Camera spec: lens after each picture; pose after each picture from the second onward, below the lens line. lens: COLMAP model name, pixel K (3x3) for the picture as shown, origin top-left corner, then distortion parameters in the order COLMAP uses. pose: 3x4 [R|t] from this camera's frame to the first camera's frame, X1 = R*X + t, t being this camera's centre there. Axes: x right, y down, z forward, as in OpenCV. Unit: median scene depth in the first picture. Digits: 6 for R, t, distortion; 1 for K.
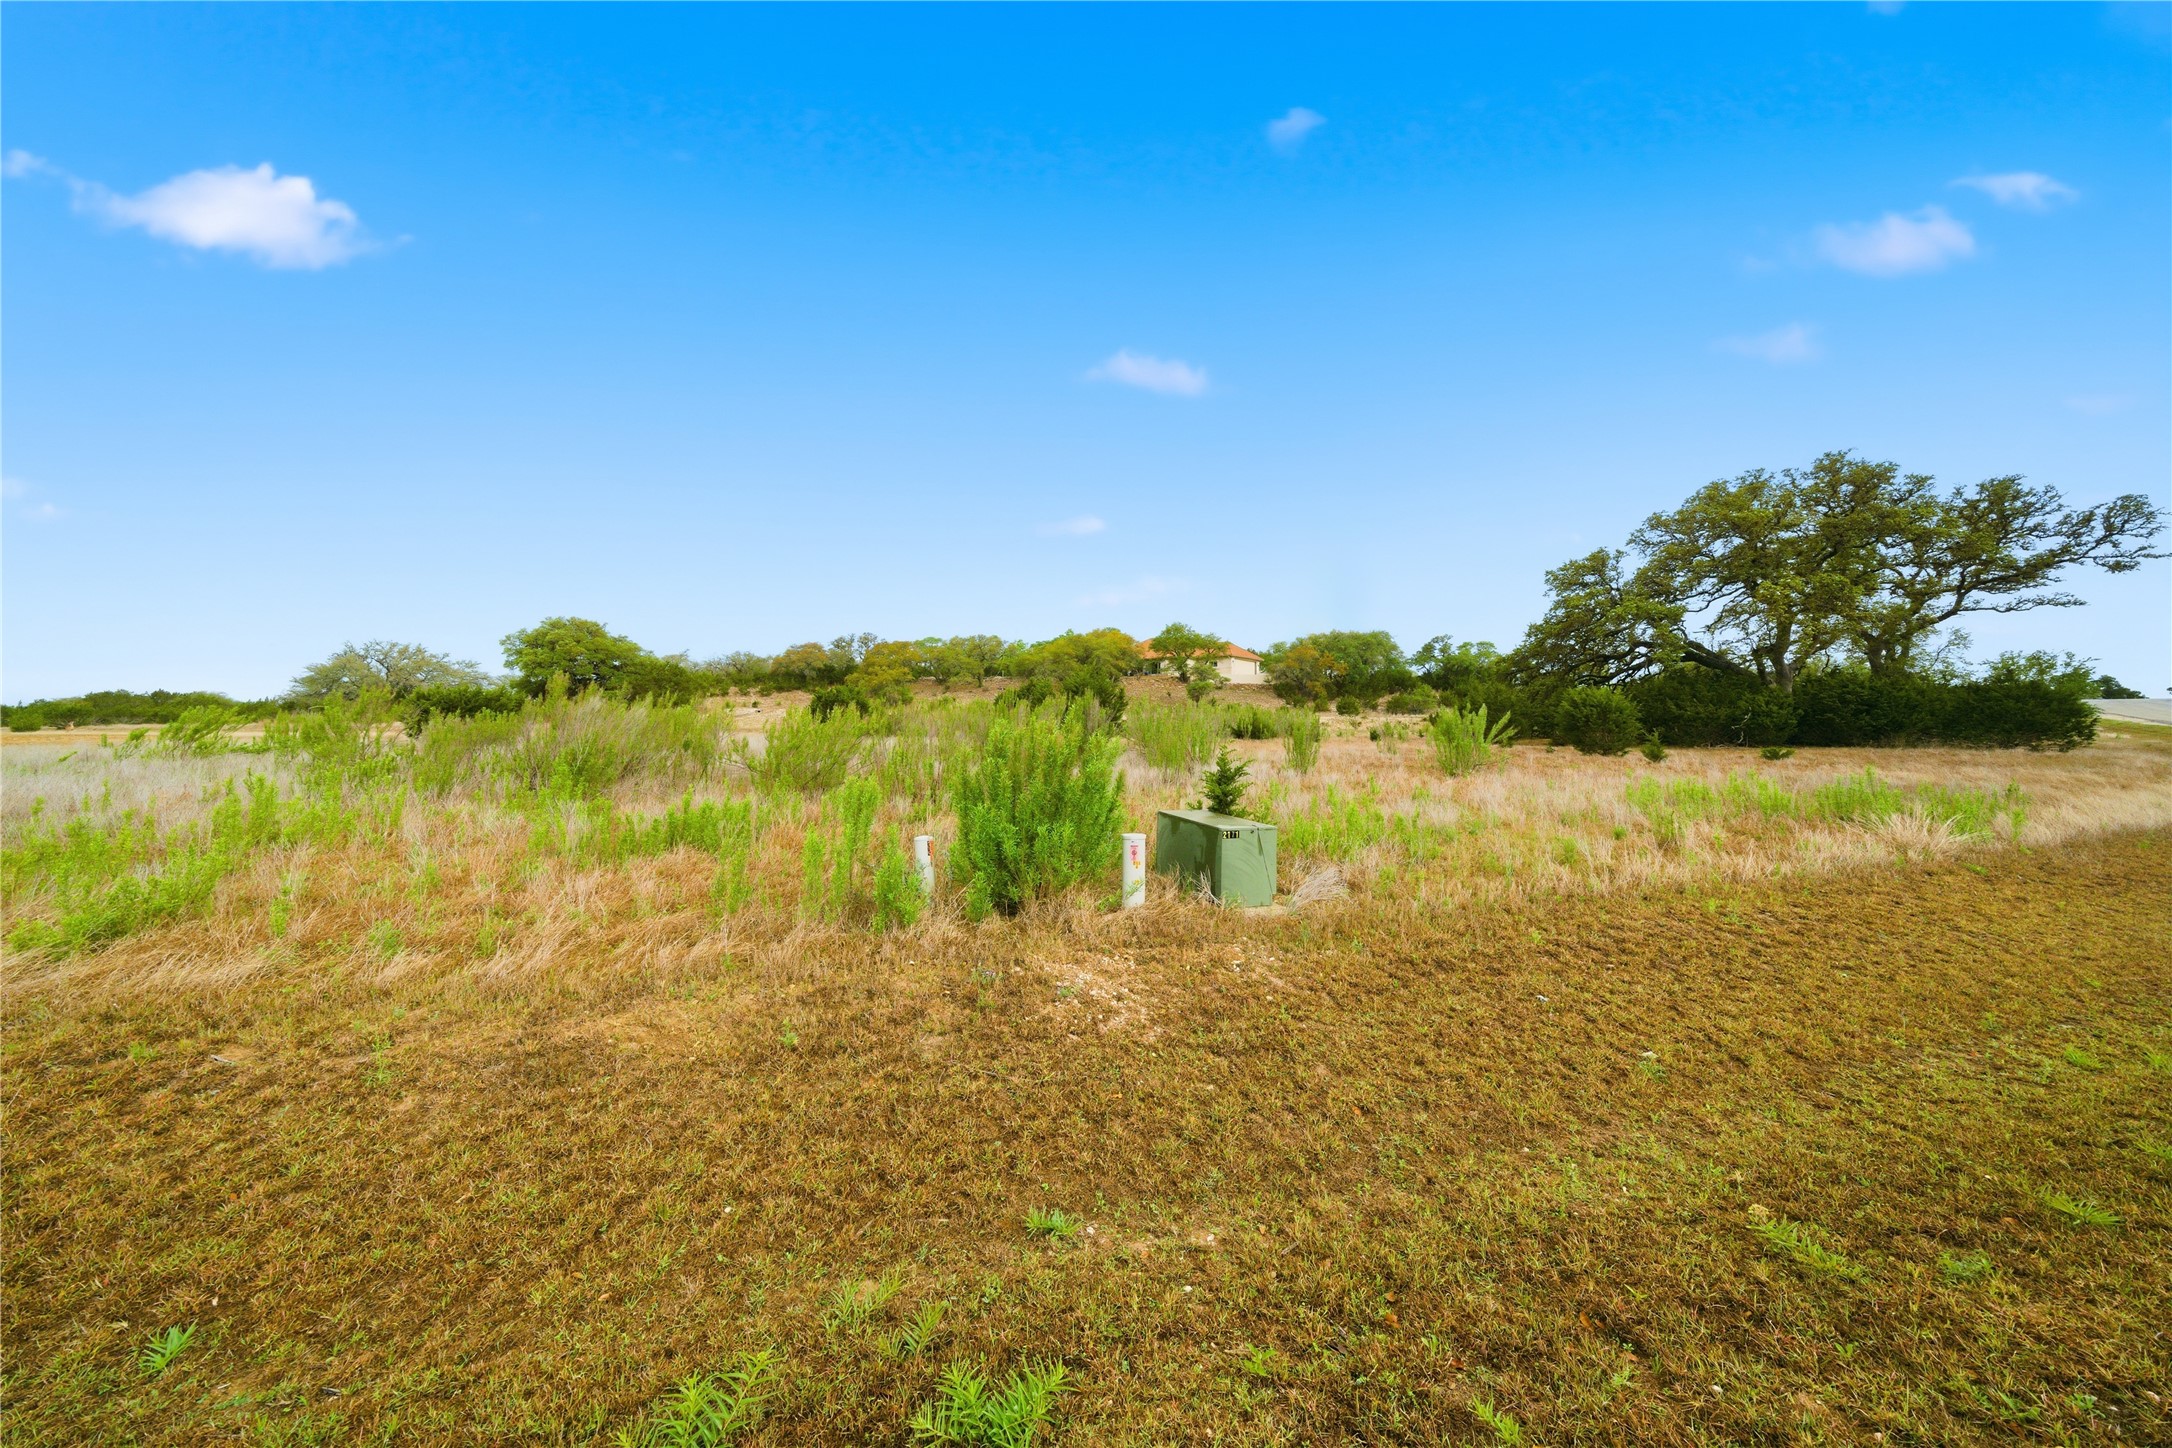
lens RADIAL K [[748.7, 0, 1086.0], [0, 748.7, 724.0], [0, 0, 1]] dist [0.000107, 0.000103]
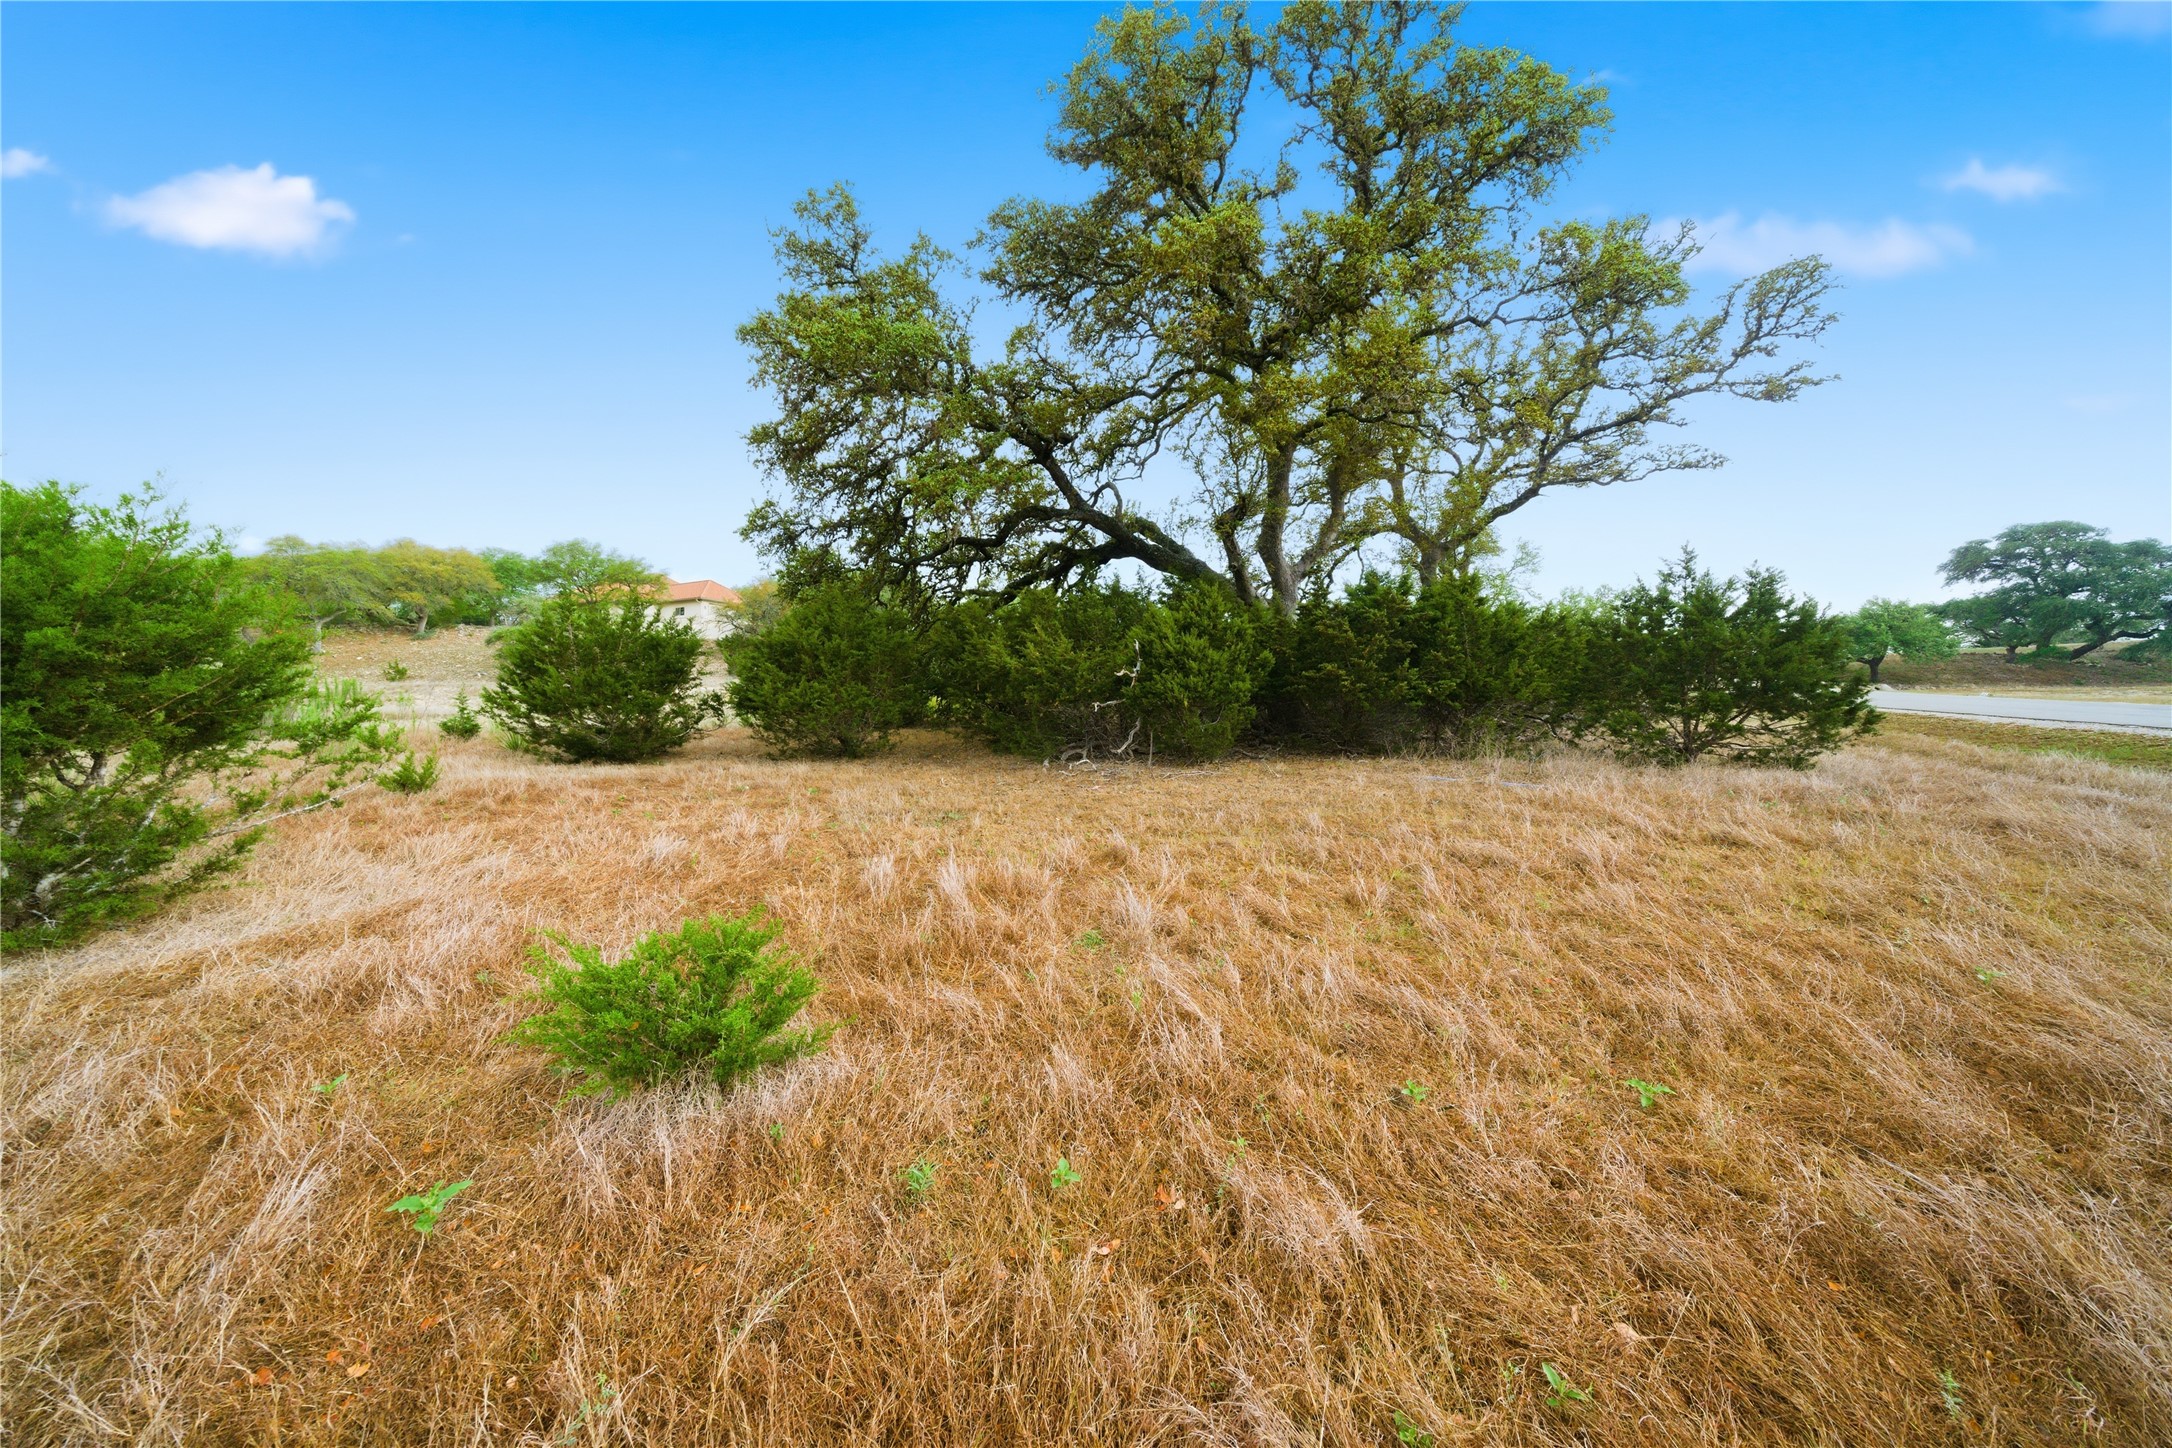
lens RADIAL K [[748.7, 0, 1086.0], [0, 748.7, 724.0], [0, 0, 1]] dist [0.000107, 0.000103]
pose [[0.923922, -0.019867, 0.382065, 0.694938], [0.007837, 0.999424, 0.033019, 0.002290], [-0.382501, -0.027513, 0.923546, 0.665049]]
